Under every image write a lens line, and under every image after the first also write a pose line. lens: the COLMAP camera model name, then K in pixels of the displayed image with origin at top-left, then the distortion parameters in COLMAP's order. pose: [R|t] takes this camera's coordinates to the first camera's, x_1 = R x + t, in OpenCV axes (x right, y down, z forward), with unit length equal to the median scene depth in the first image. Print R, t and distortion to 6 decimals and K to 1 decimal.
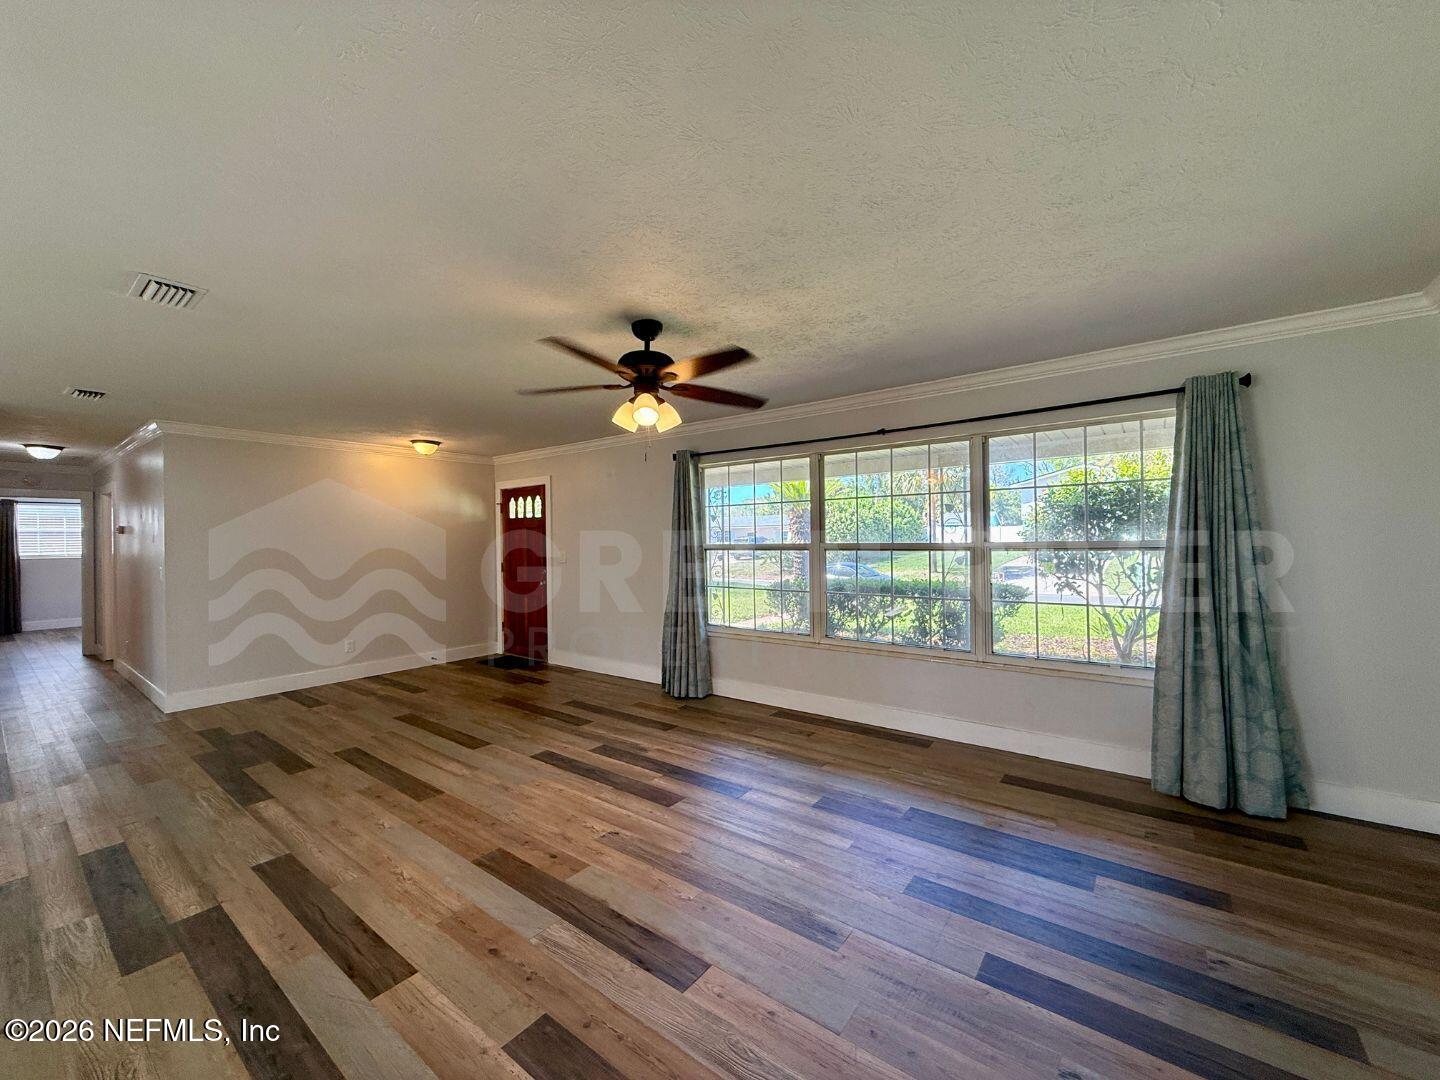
lens RADIAL K [[572.4, 0, 716.5], [0, 572.4, 544.5], [0, 0, 1]] dist [-0.002175, 0.000274]
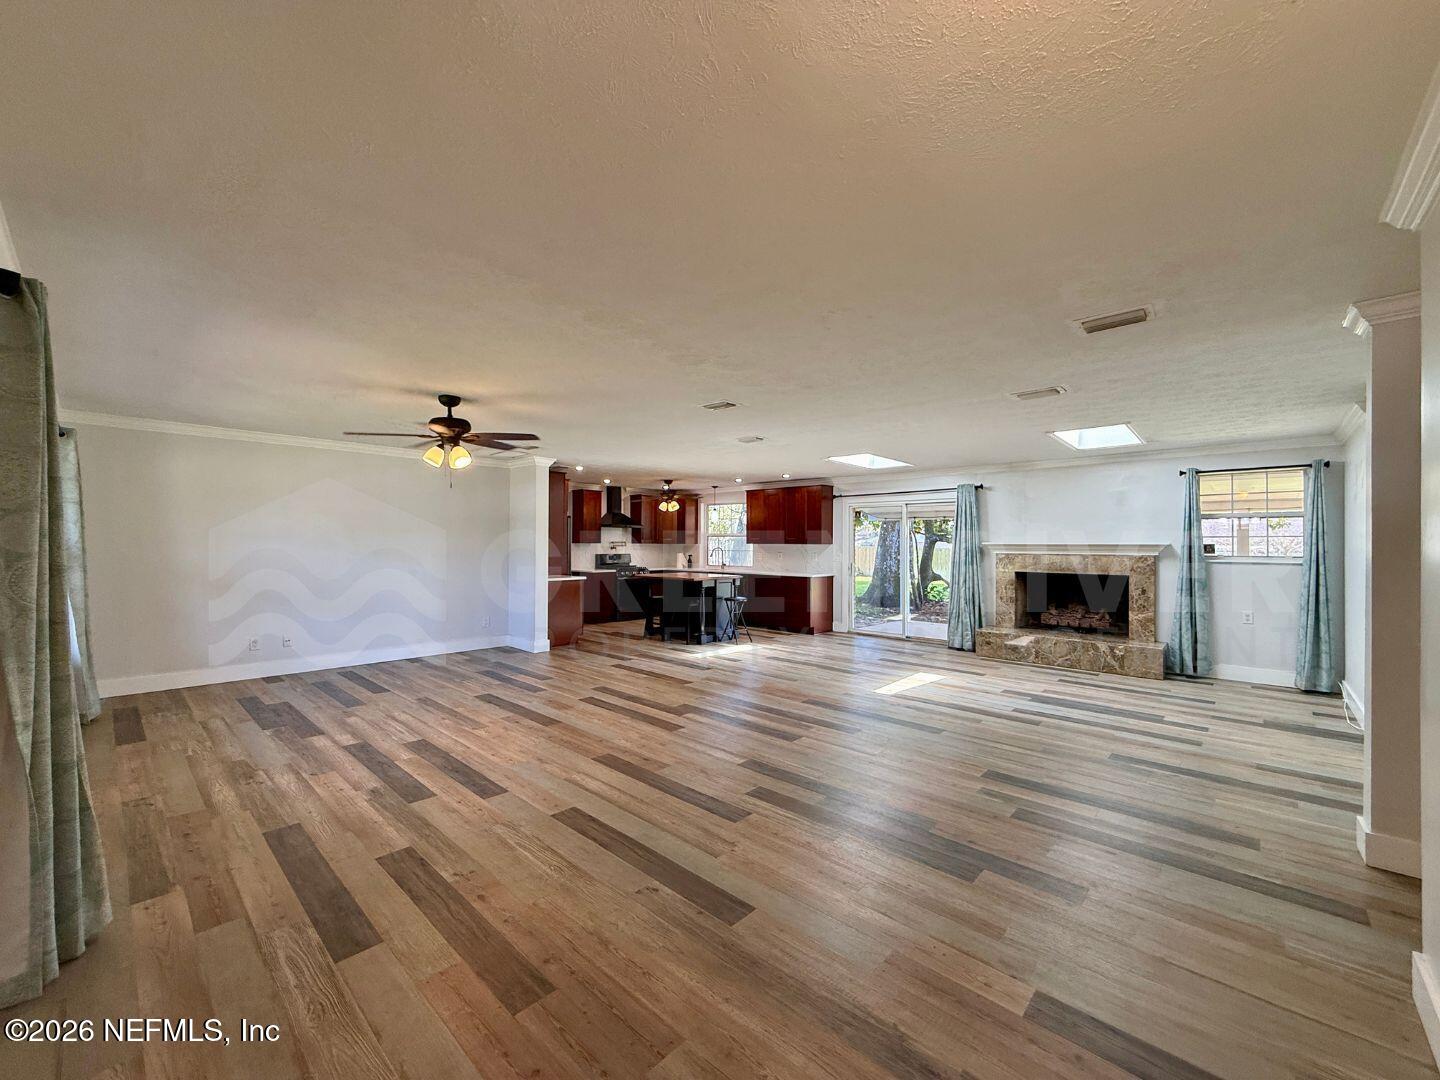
lens RADIAL K [[572.4, 0, 714.7], [0, 572.4, 542.5], [0, 0, 1]] dist [-0.002175, 0.000274]
pose [[-0.995570, 0.005802, 0.093844, -0.819074], [0.005658, 0.999982, -0.001802, 0.004955], [-0.093853, -0.001263, -0.995585, 2.086343]]
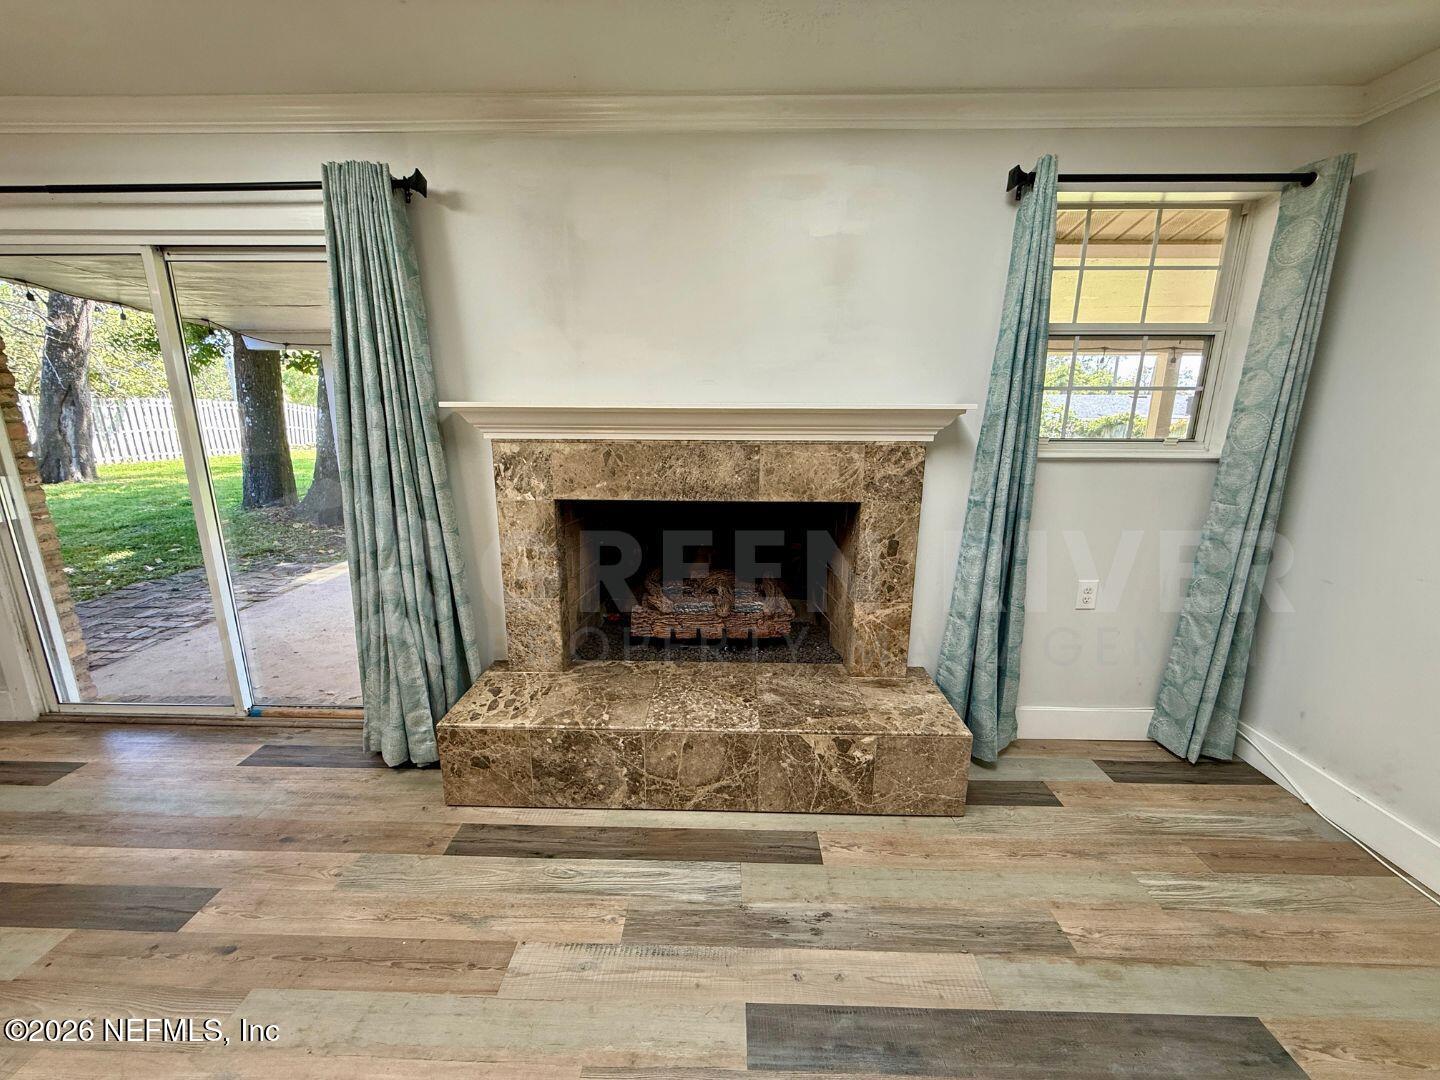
lens RADIAL K [[572.4, 0, 714.6], [0, 572.4, 535.6], [0, 0, 1]] dist [-0.002175, 0.000274]
pose [[-0.803784, 0.142057, -0.577711, -1.532304], [0.002421, 0.971846, 0.235605, 0.002274], [0.594916, 0.187977, -0.781498, 0.402623]]
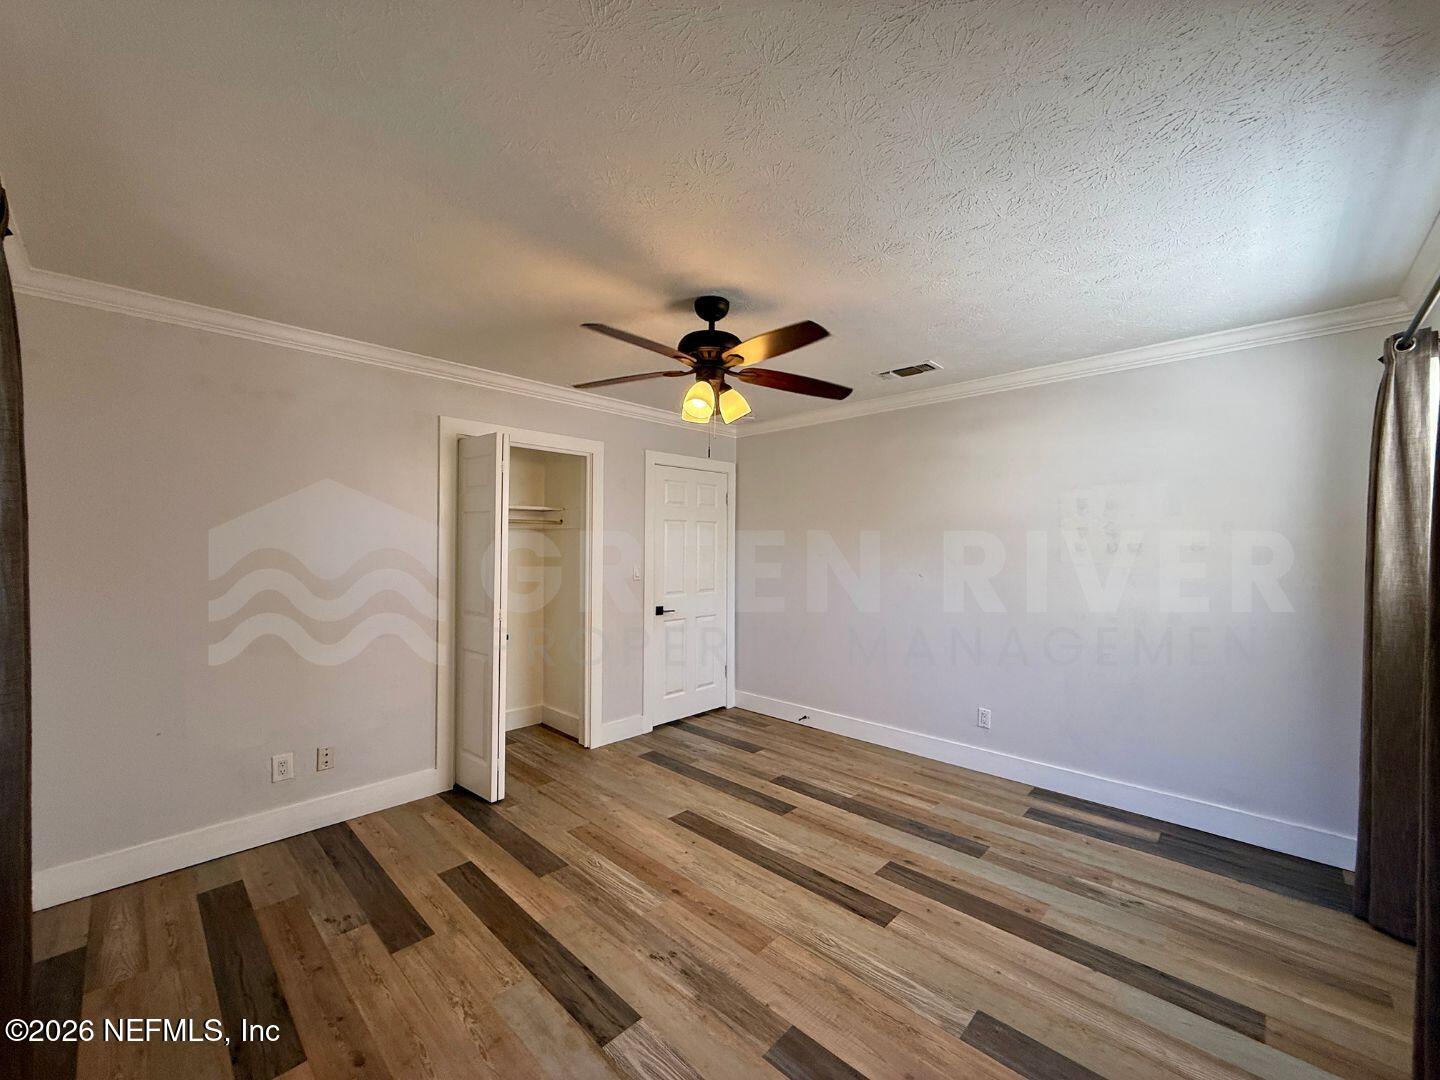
lens RADIAL K [[572.4, 0, 719.1], [0, 572.4, 544.3], [0, 0, 1]] dist [-0.002175, 0.000274]
pose [[0.994142, 0.017097, -0.106718, -1.731065], [-0.016783, 0.999852, 0.003843, 0.003721], [0.106768, -0.002029, 0.994282, -0.474994]]
